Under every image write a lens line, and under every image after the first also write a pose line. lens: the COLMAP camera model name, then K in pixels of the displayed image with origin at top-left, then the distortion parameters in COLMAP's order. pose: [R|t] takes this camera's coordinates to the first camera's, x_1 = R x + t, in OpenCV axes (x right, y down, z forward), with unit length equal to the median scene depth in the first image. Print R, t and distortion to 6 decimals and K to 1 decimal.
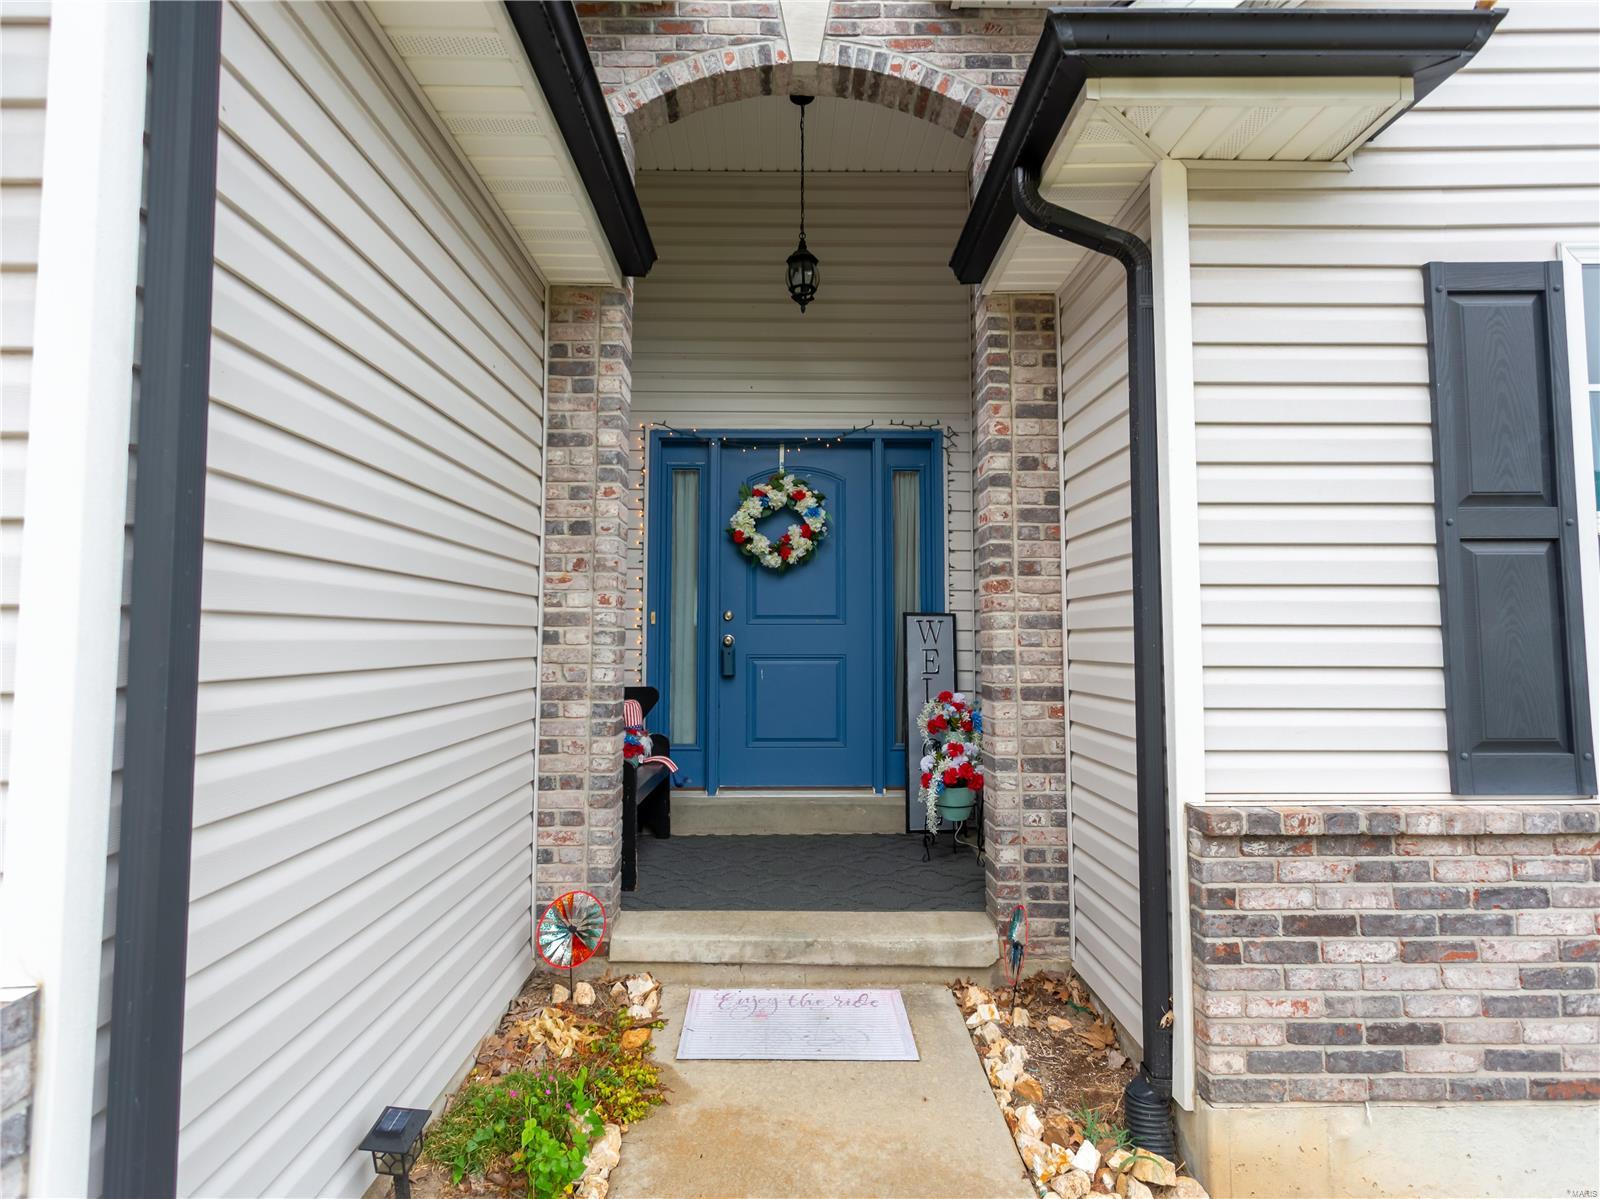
lens RADIAL K [[860.6, 0, 777.5], [0, 860.6, 589.6], [0, 0, 1]] dist [0.001588, 0.001759]
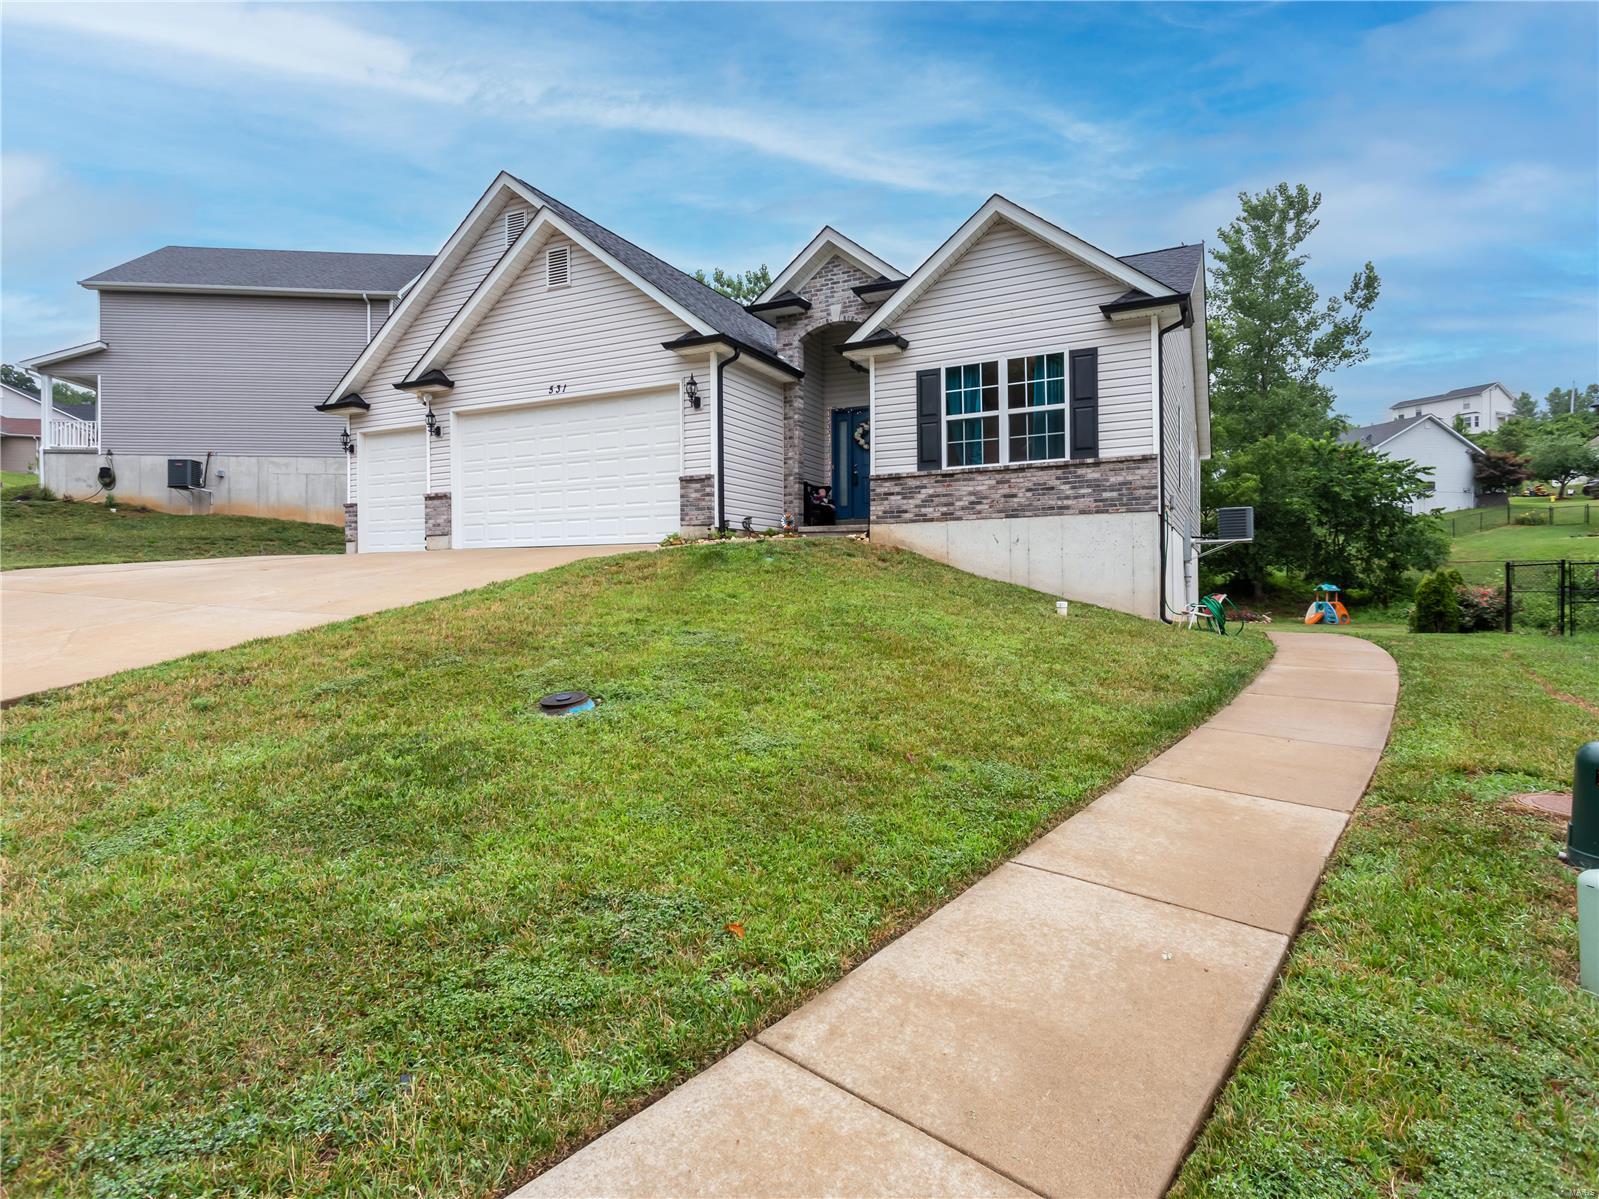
lens RADIAL K [[829.0, 0, 814.8], [0, 829.0, 589.2], [0, 0, 1]] dist [-0.005871, 0.000294]
pose [[0.898328, -0.003251, -0.439313, 1.754011], [0.033152, 0.997623, 0.060409, 0.451872], [0.438073, -0.068831, 0.896300, -2.826318]]
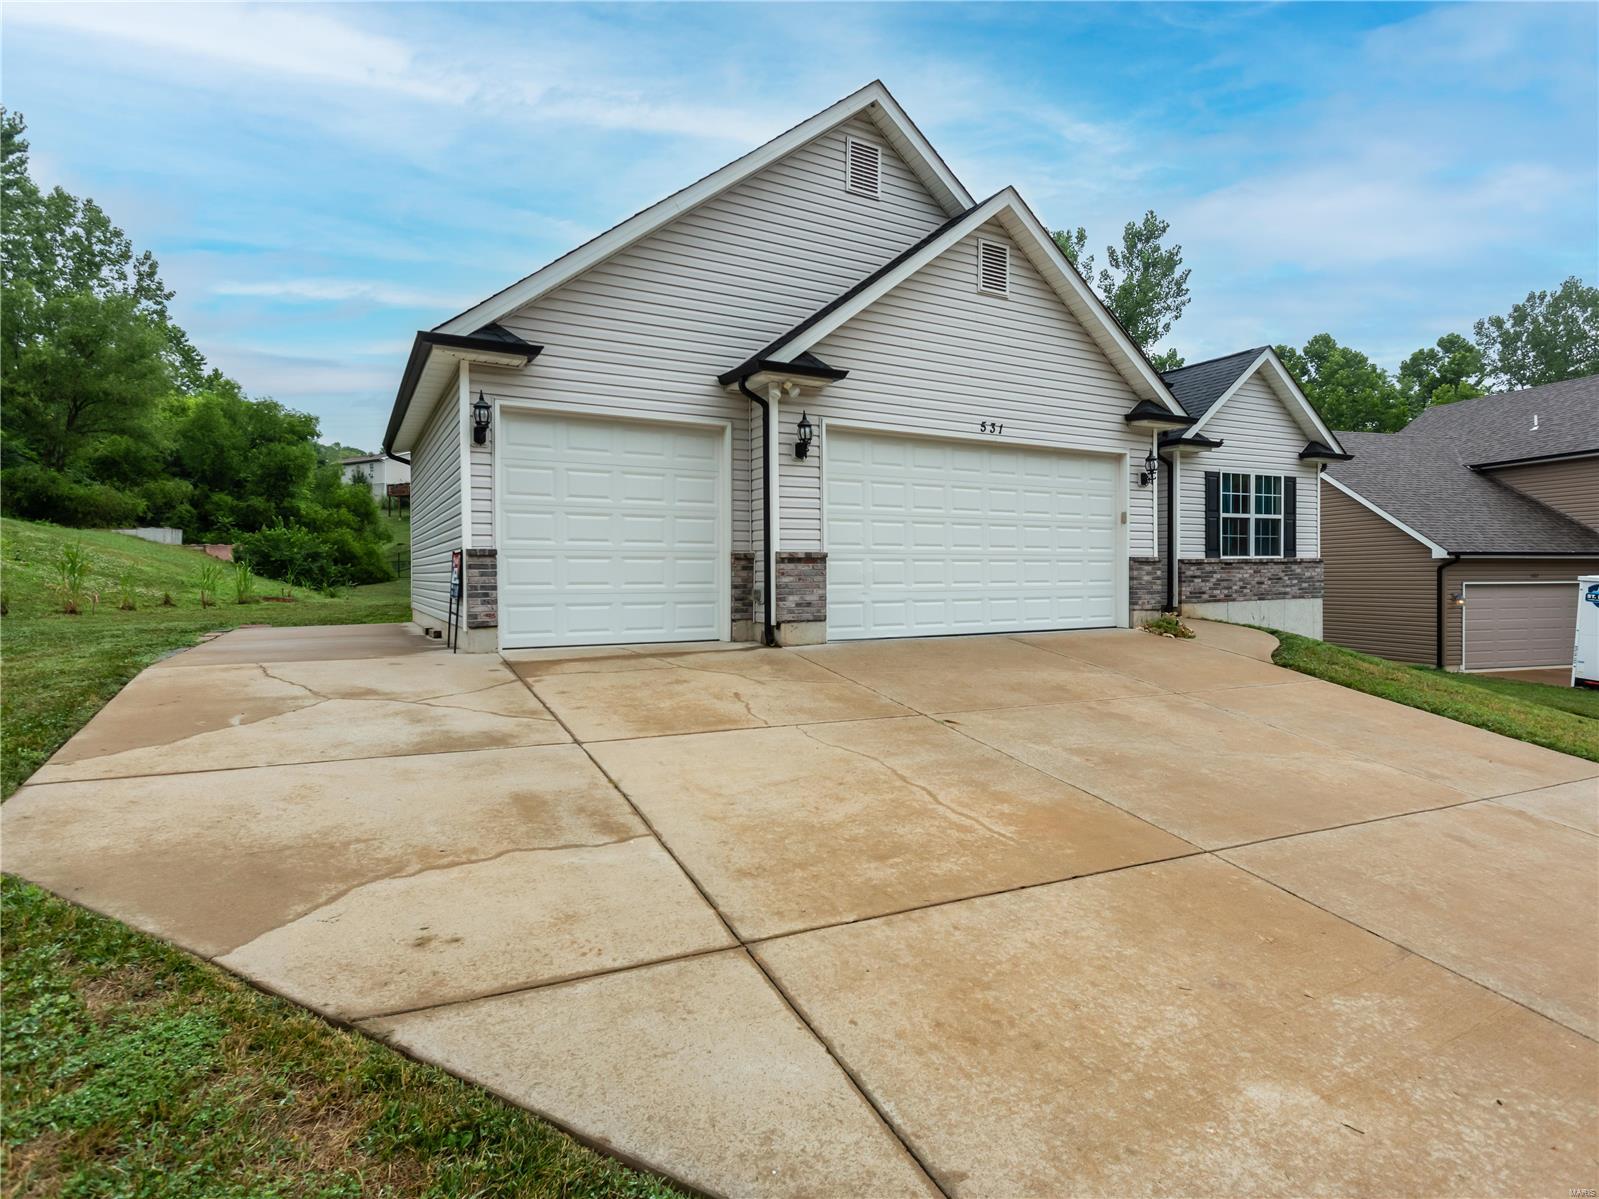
lens RADIAL K [[849.4, 0, 799.5], [0, 849.4, 588.3], [0, 0, 1]] dist [0.001112, 0.002659]
pose [[0.880303, -0.014279, 0.474197, -3.352098], [-0.022086, 0.997230, 0.071029, 0.059366], [-0.473897, -0.073000, 0.877549, -2.146028]]
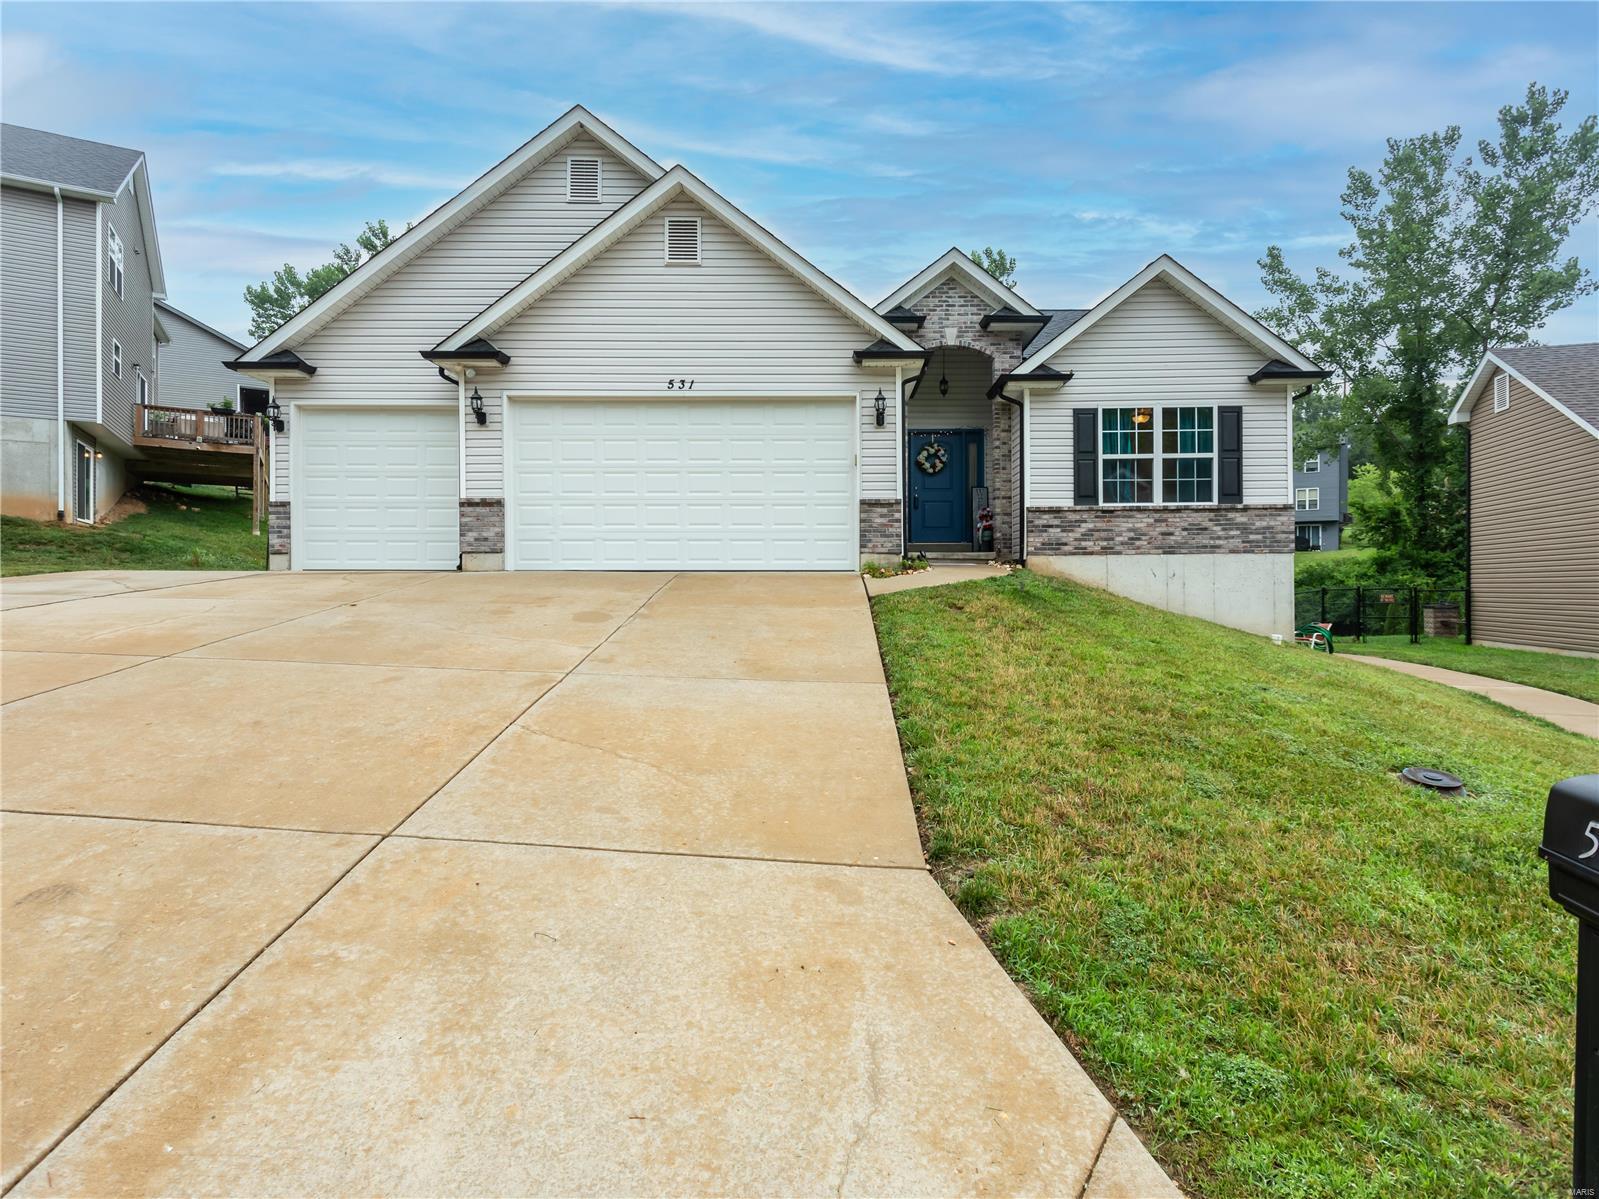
lens RADIAL K [[854.8, 0, 807.7], [0, 854.8, 590.2], [0, 0, 1]] dist [-0.002011, -0.000008]
pose [[0.999854, -0.002608, -0.016916, -0.602409], [0.003710, 0.997850, 0.065430, 0.294112], [0.016709, -0.065483, 0.997714, -3.245149]]
